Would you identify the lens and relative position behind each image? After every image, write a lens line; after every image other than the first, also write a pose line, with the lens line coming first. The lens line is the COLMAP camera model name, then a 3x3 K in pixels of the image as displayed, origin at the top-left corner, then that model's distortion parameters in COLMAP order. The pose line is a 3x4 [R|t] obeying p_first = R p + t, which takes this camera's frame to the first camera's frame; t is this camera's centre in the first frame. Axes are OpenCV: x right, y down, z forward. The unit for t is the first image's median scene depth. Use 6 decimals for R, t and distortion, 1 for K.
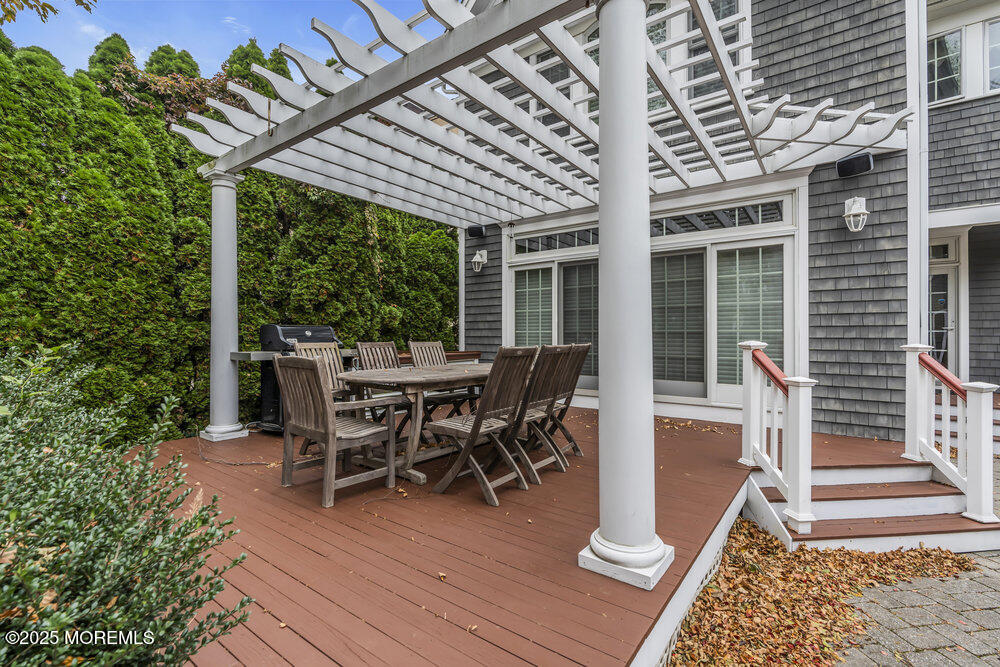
lens RADIAL K [[450.0, 0, 502.6], [0, 450.0, 330.3], [0, 0, 1]] dist [-0.003664, 0.000343]
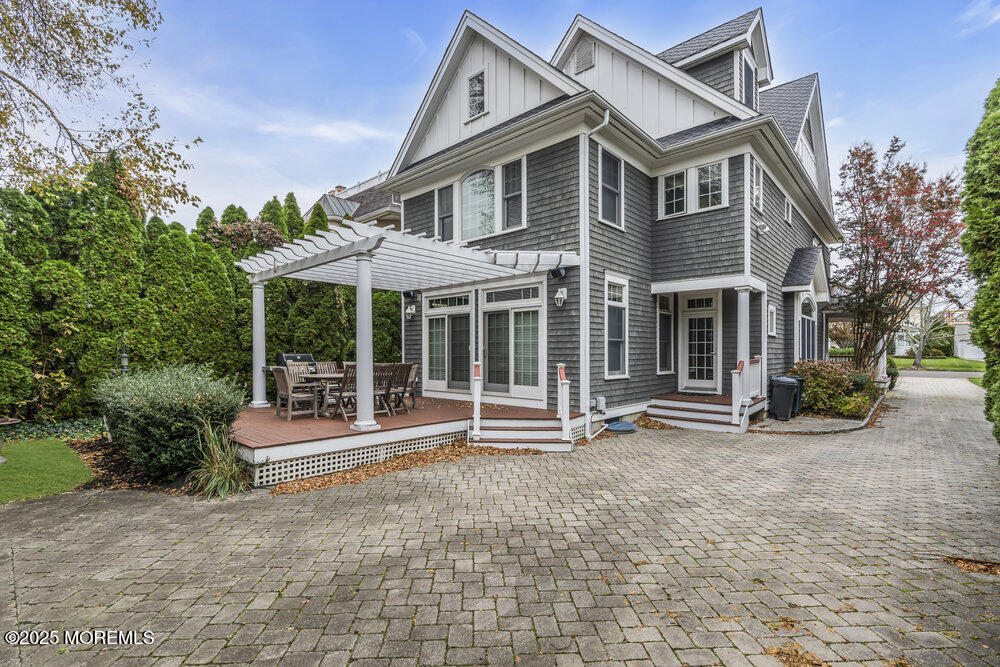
lens RADIAL K [[450.0, 0, 494.0], [0, 450.0, 354.7], [0, 0, 1]] dist [-0.003664, 0.000343]
pose [[0.994205, 0.000356, -0.107499, 0.620445], [0.000757, 0.999947, 0.010309, -0.024238], [0.107497, -0.010331, 0.994152, -0.861164]]
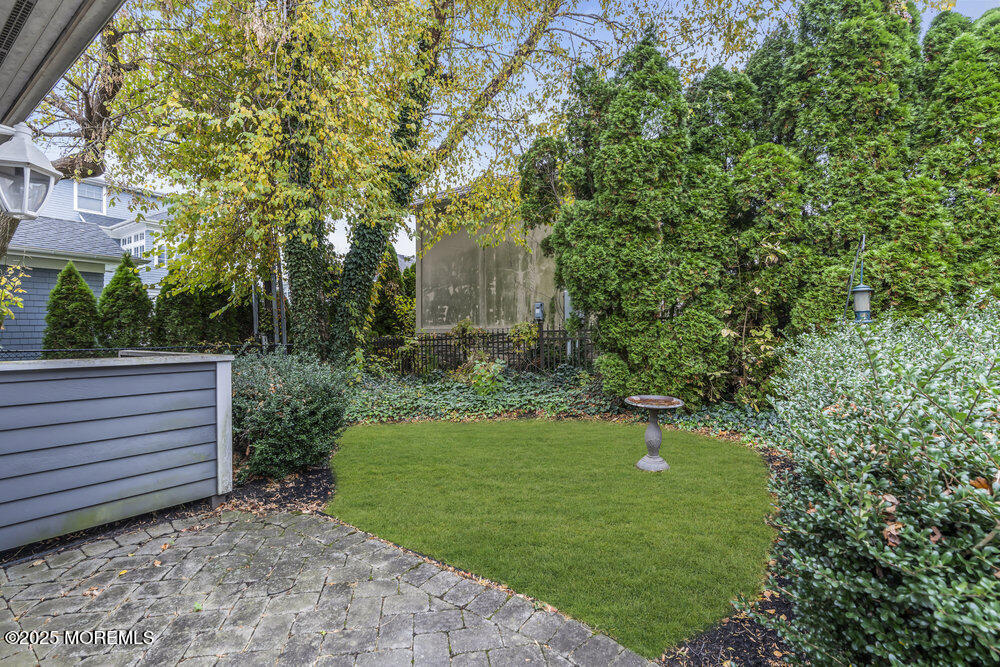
lens RADIAL K [[450.0, 0, 500.9], [0, 450.0, 332.1], [0, 0, 1]] dist [-0.003664, 0.000343]
pose [[0.039821, 0.003834, -0.999199, -0.099894], [0.008481, 0.999955, 0.004175, 0.046474], [0.999171, -0.008641, 0.039786, -0.091859]]
